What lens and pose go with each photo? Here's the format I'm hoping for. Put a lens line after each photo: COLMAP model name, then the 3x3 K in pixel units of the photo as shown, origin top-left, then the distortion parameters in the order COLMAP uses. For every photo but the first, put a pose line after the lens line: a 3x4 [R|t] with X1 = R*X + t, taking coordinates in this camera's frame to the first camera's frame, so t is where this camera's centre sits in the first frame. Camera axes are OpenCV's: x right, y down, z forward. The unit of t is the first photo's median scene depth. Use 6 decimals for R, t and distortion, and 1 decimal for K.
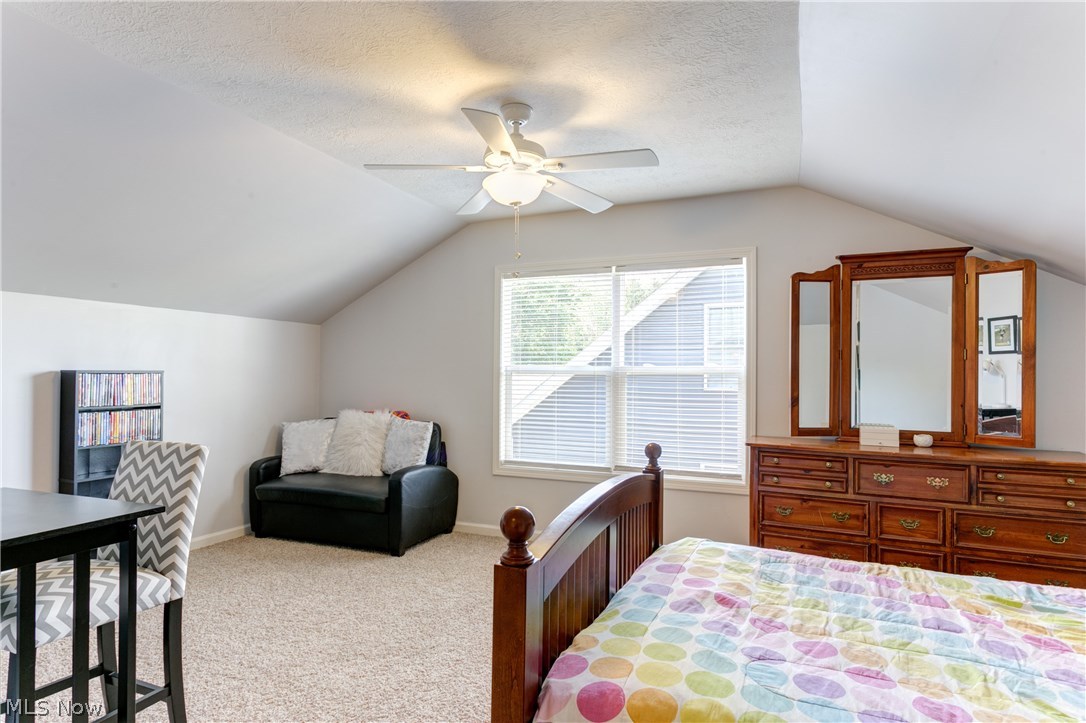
lens RADIAL K [[610.0, 0, 544.2], [0, 610.0, 374.5], [0, 0, 1]] dist [0.027852, -0.000134]
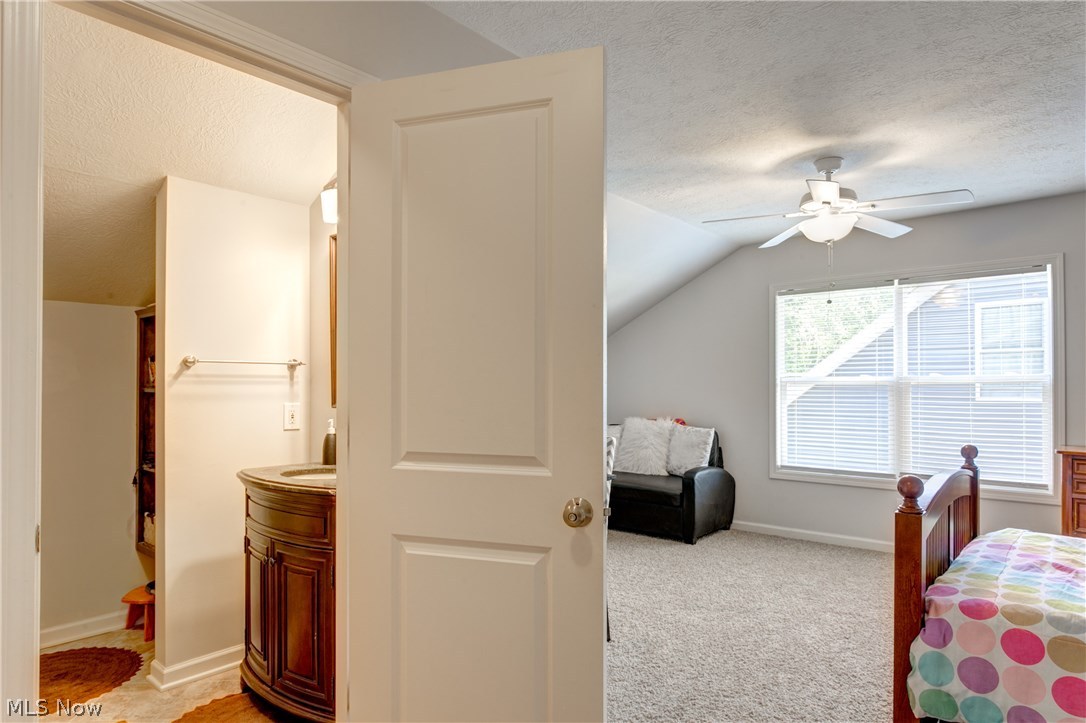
lens RADIAL K [[630.9, 0, 560.2], [0, 630.9, 385.5], [0, 0, 1]] dist [0.002298, 0.001797]
pose [[0.951586, -0.009595, -0.307234, -0.107907], [0.009693, 0.999952, -0.001205, -0.002188], [0.307230, -0.001831, 0.951633, -0.205280]]
